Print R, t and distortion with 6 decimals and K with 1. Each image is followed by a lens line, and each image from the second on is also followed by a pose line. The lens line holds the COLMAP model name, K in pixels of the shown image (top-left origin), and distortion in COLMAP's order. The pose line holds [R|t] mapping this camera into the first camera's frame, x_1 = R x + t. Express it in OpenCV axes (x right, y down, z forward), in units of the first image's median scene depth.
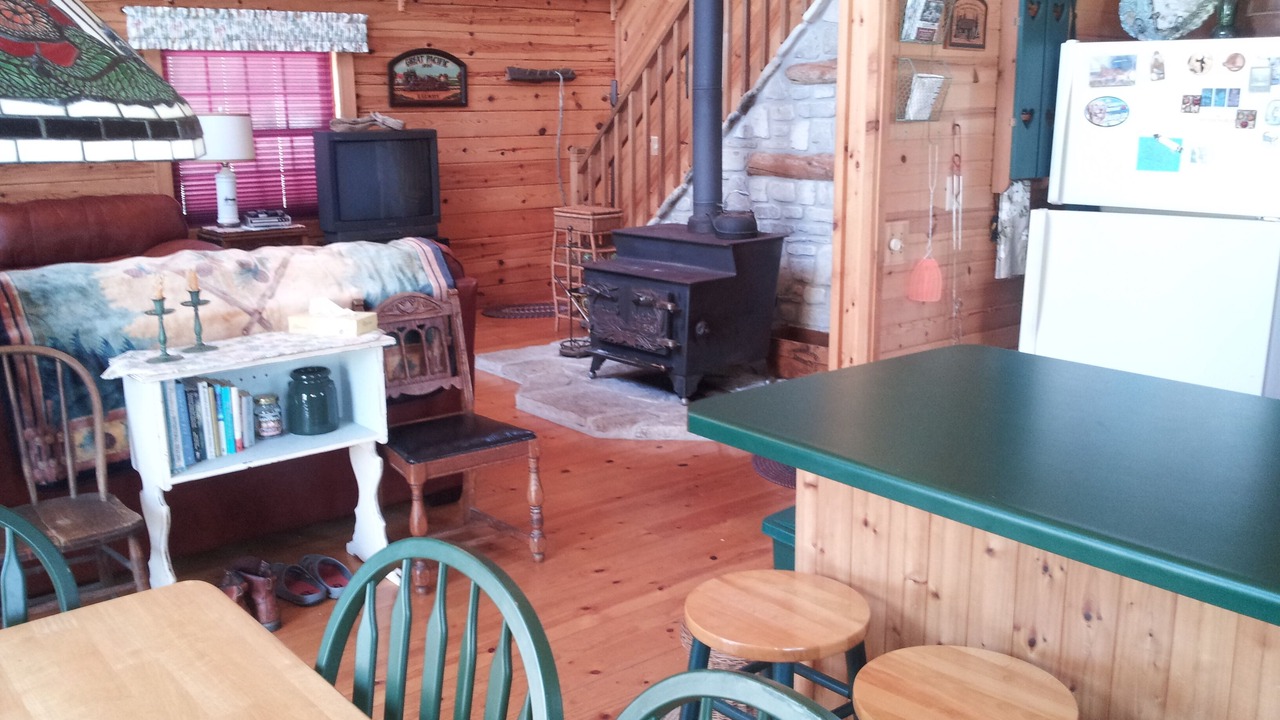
lens RADIAL K [[1133.4, 0, 643.2], [0, 1133.4, 357.0], [0, 0, 1]] dist [0.010044, -0.012342]
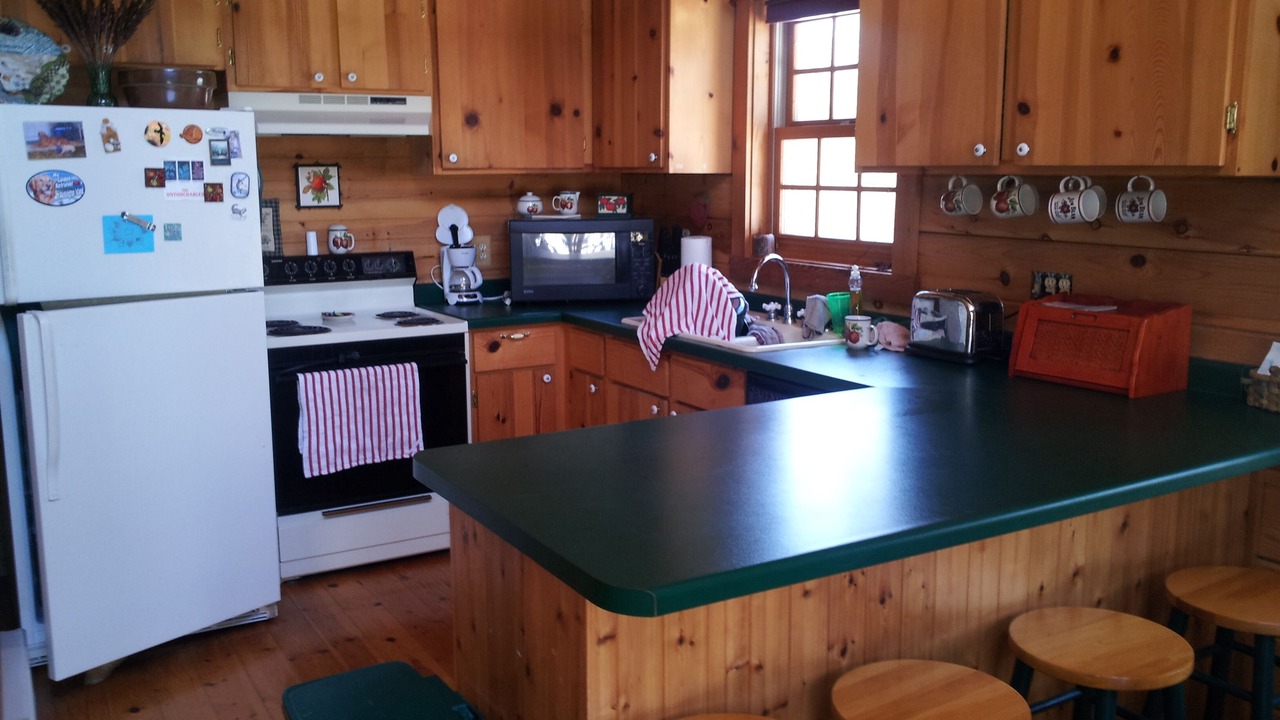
lens RADIAL K [[1133.4, 0, 645.6], [0, 1133.4, 359.1], [0, 0, 1]] dist [0.010044, -0.012342]
pose [[0.143484, -0.166924, 0.975474, -0.386946], [0.222456, 0.965888, 0.132562, -0.116454], [-0.964326, 0.197980, 0.175723, 0.492476]]
